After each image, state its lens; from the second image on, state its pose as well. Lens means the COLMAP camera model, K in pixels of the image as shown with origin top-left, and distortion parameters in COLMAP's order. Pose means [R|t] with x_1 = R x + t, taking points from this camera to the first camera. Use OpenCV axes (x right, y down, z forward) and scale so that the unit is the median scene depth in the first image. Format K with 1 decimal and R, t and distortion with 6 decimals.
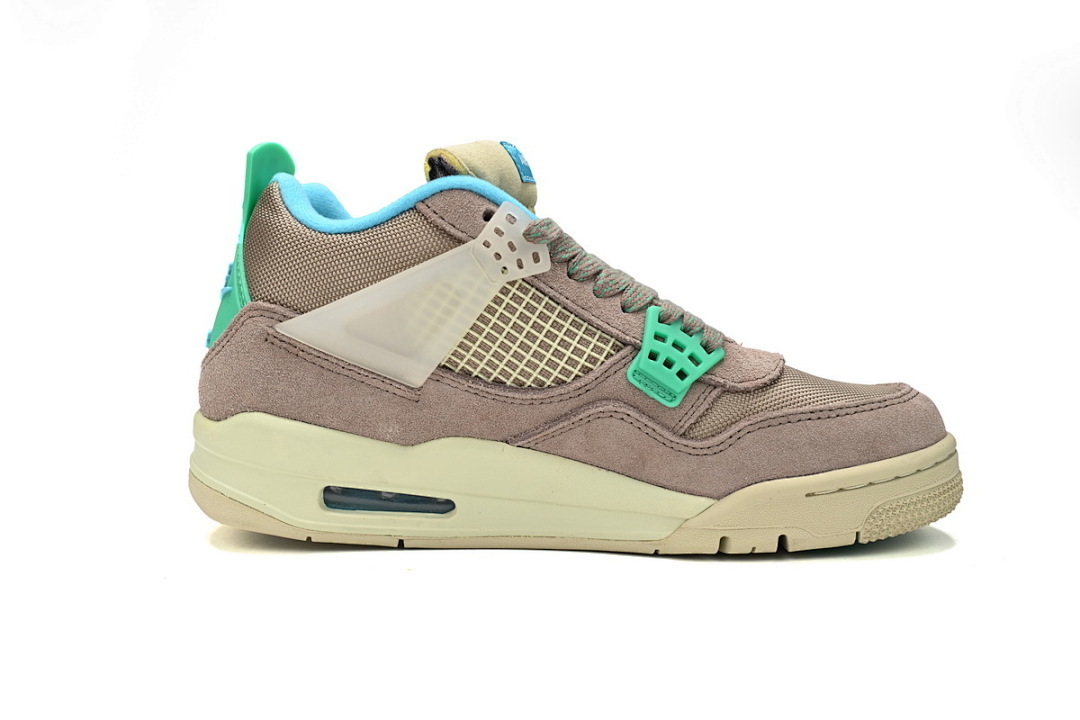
lens RADIAL K [[889.9, 0, 532.4], [0, 889.9, 357.3], [0, 0, 1]] dist [0.132506, 0.002973]
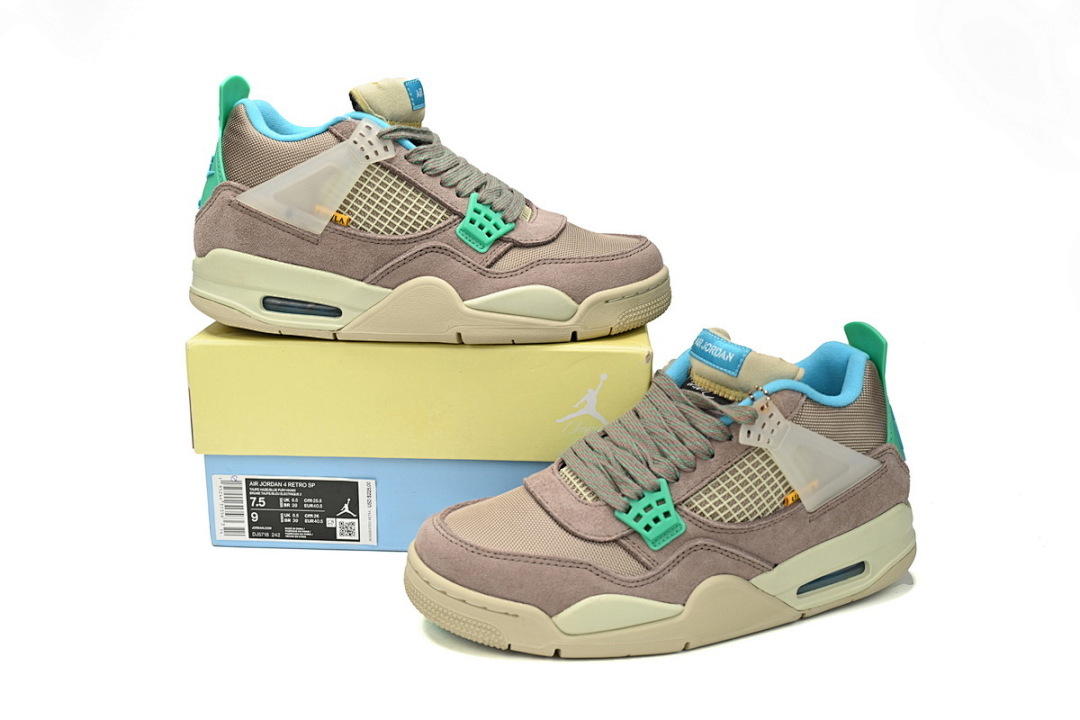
lens RADIAL K [[1133.8, 0, 540.5], [0, 1133.8, 362.5], [0, 0, 1]] dist [0.016182, 0.000000]
pose [[0.972346, 0.000225, 0.233546, -0.237395], [-0.044218, 0.982089, 0.183155, -0.137794], [-0.229322, -0.188417, 0.954940, -1.109562]]
